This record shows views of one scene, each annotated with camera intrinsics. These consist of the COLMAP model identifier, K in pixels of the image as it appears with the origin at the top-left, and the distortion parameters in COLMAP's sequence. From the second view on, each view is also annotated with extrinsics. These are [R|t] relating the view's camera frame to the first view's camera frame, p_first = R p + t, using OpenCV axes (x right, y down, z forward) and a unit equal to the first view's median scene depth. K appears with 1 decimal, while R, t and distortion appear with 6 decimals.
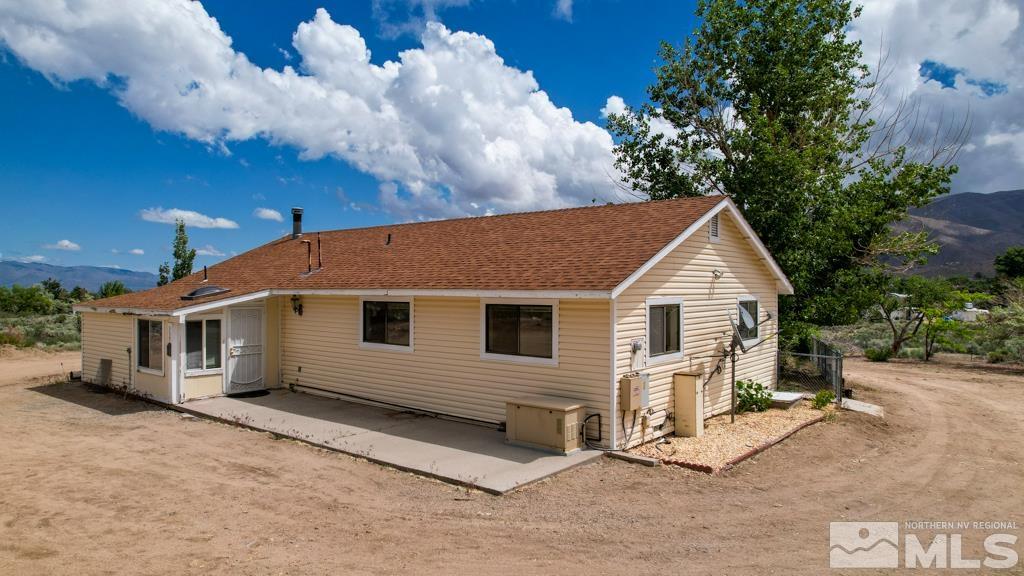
lens RADIAL K [[656.5, 0, 486.7], [0, 656.5, 288.7], [0, 0, 1]] dist [-0.044943, 0.019543]
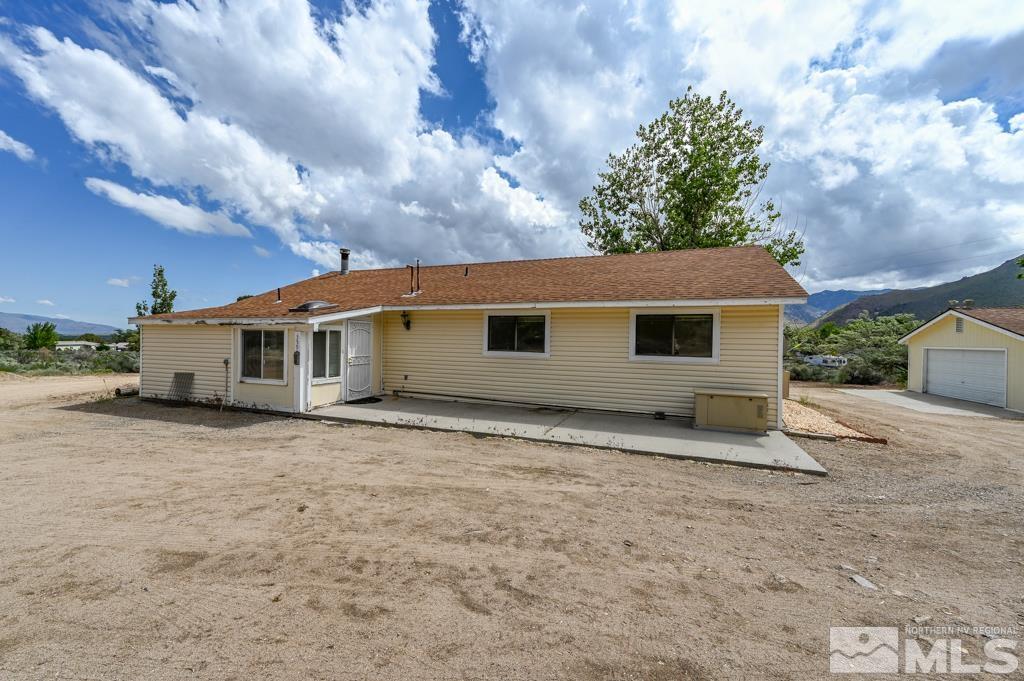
lens RADIAL K [[401.2, 0, 487.3], [0, 401.2, 345.8], [0, 0, 1]] dist [0.018087, 0.002246]
pose [[0.948857, 0.011696, 0.315489, -0.442568], [-0.016408, 0.999790, 0.012285, 0.068017], [-0.315280, -0.016833, 0.948850, 0.349070]]
